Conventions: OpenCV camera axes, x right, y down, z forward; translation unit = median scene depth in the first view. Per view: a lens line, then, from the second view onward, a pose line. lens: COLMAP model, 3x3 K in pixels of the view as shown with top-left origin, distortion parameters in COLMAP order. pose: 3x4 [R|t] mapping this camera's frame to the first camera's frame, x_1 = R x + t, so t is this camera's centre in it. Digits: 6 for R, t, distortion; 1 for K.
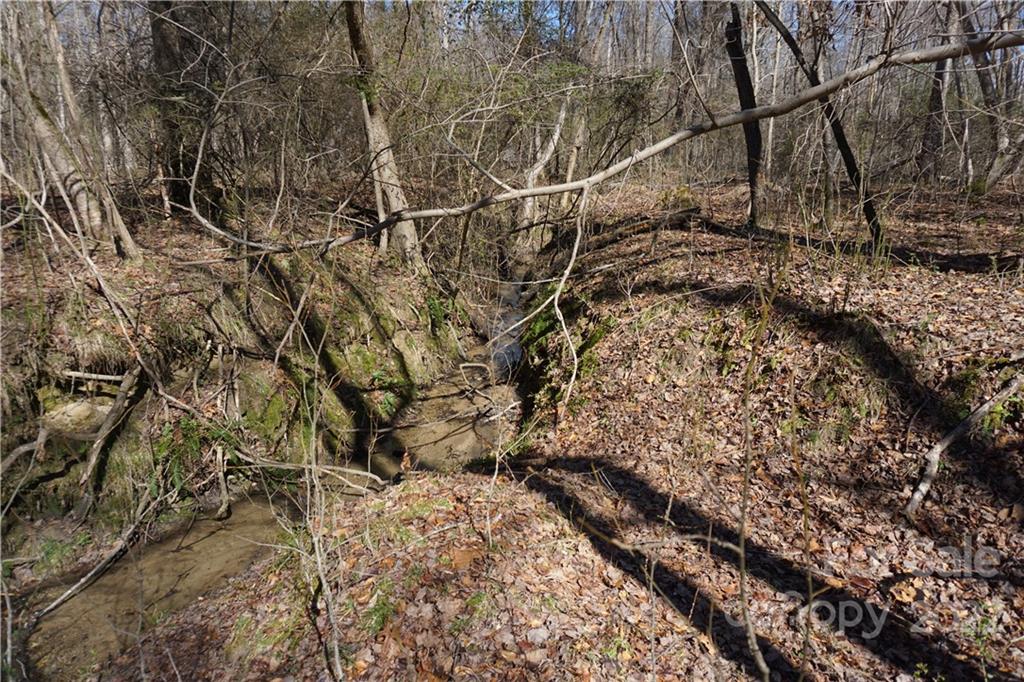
lens RADIAL K [[680.9, 0, 512.0], [0, 680.9, 341.0], [0, 0, 1]] dist [-0.053291, 0.038942]
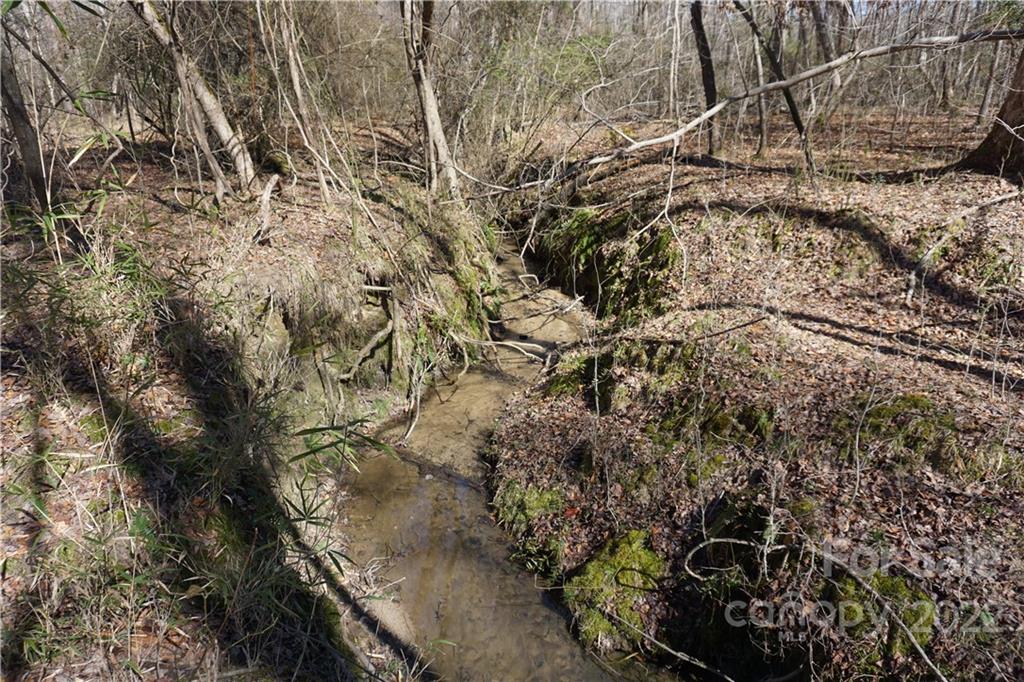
lens RADIAL K [[680.9, 0, 512.0], [0, 680.9, 341.0], [0, 0, 1]] dist [-0.053291, 0.038942]
pose [[0.970693, -0.103034, 0.217116, -0.828633], [0.082734, 0.991479, 0.100623, 0.054674], [-0.225634, -0.079711, 0.970946, -0.572158]]
